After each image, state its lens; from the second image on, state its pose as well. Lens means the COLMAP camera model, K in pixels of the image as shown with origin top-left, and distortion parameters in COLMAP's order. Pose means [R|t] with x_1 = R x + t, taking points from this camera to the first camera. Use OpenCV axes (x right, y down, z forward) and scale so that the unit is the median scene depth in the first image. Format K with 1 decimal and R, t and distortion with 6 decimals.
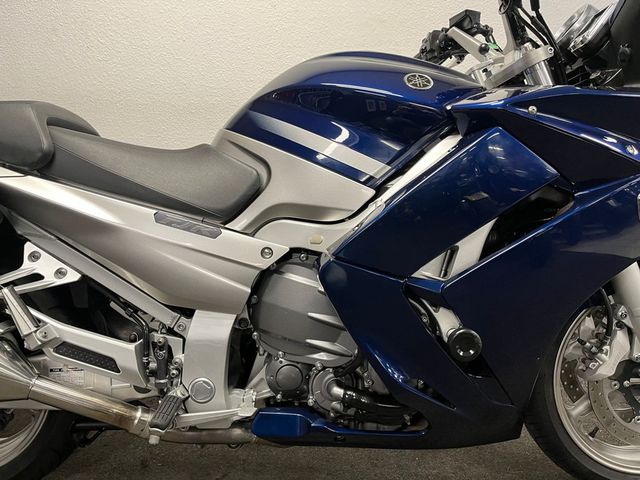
lens RADIAL K [[490.5, 0, 325.7], [0, 490.5, 239.1], [0, 0, 1]] dist [0.029329, -0.018628]
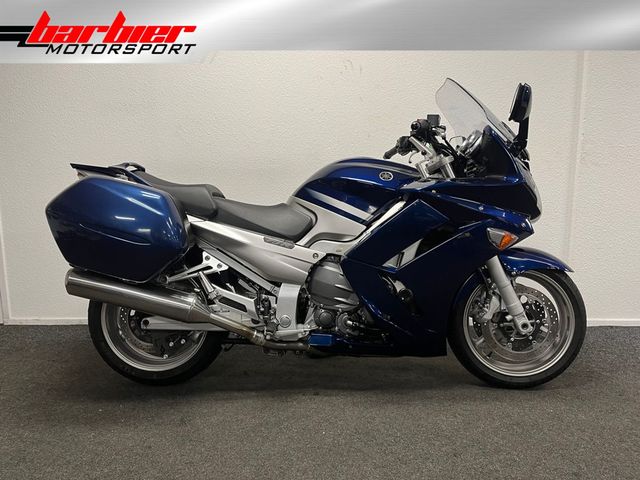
lens RADIAL K [[490.5, 0, 320.9], [0, 490.5, 235.8], [0, 0, 1]] dist [0.029329, -0.018628]
pose [[0.998755, -0.005430, -0.049584, 0.008306], [0.003087, 0.998881, -0.047202, 0.040642], [0.049785, 0.046990, 0.997654, -1.106478]]
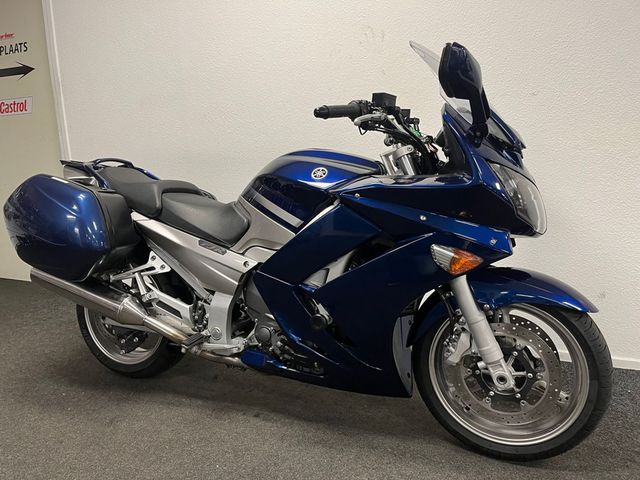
lens RADIAL K [[490.5, 0, 320.1], [0, 490.5, 243.1], [0, 0, 1]] dist [0.029329, -0.018628]
pose [[0.902438, 0.051058, -0.427783, 0.916516], [-0.046171, 0.998696, 0.021798, -0.105378], [0.428338, 0.000080, 0.903619, -0.559852]]
